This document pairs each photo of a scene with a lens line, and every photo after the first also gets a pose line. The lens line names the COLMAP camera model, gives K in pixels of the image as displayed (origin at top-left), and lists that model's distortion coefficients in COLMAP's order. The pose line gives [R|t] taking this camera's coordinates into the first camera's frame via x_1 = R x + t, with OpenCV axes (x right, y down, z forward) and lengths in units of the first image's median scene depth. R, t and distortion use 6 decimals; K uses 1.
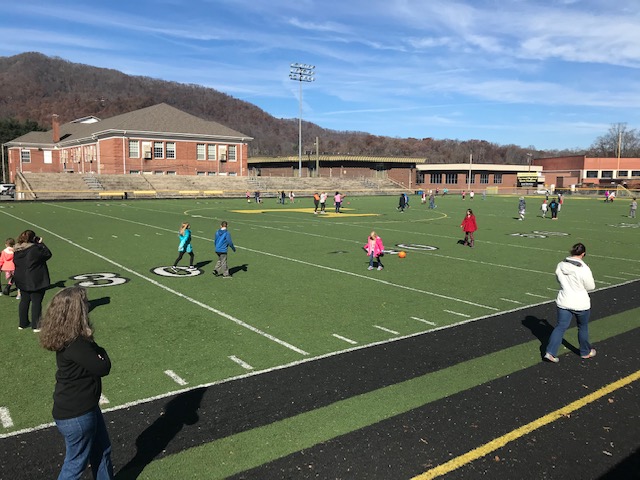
lens RADIAL K [[523.9, 0, 315.2], [0, 523.9, 237.9], [0, 0, 1]] dist [0.021675, -0.012106]
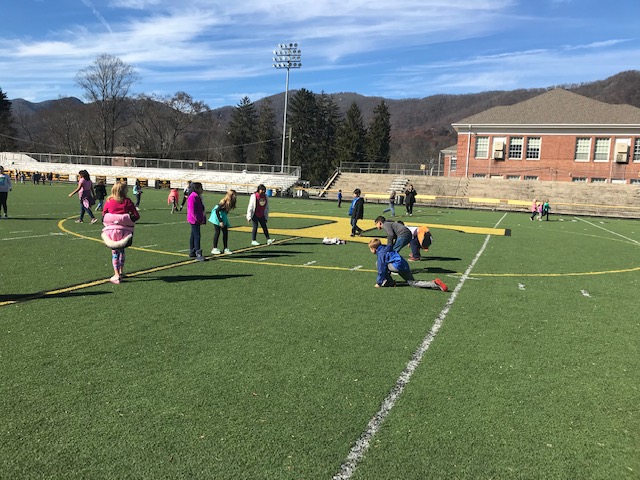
lens RADIAL K [[523.9, 0, 327.9], [0, 523.9, 259.7], [0, 0, 1]] dist [0.021675, -0.012106]
pose [[0.550484, 0.134705, -0.823906, 0.201124], [-0.135340, 0.988241, 0.071147, -0.025197], [0.823802, 0.072342, 0.562243, 0.363040]]
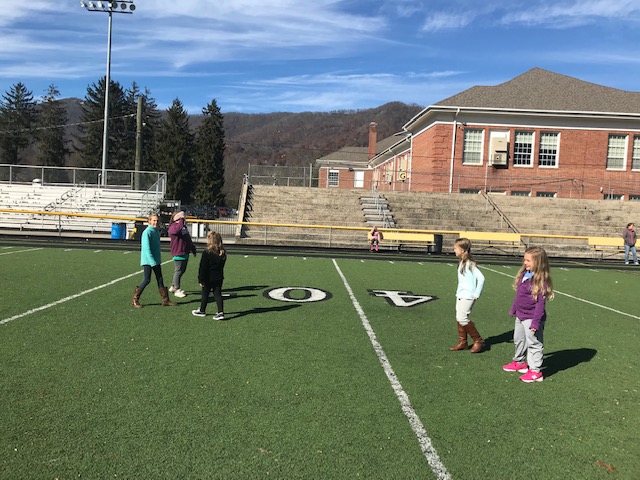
lens RADIAL K [[523.9, 0, 318.6], [0, 523.9, 239.3], [0, 0, 1]] dist [0.021675, -0.012106]
pose [[0.814533, 0.055477, -0.577458, -0.169319], [-0.096034, 0.994578, -0.039912, -0.047460], [0.572113, 0.087965, 0.815444, 0.510010]]
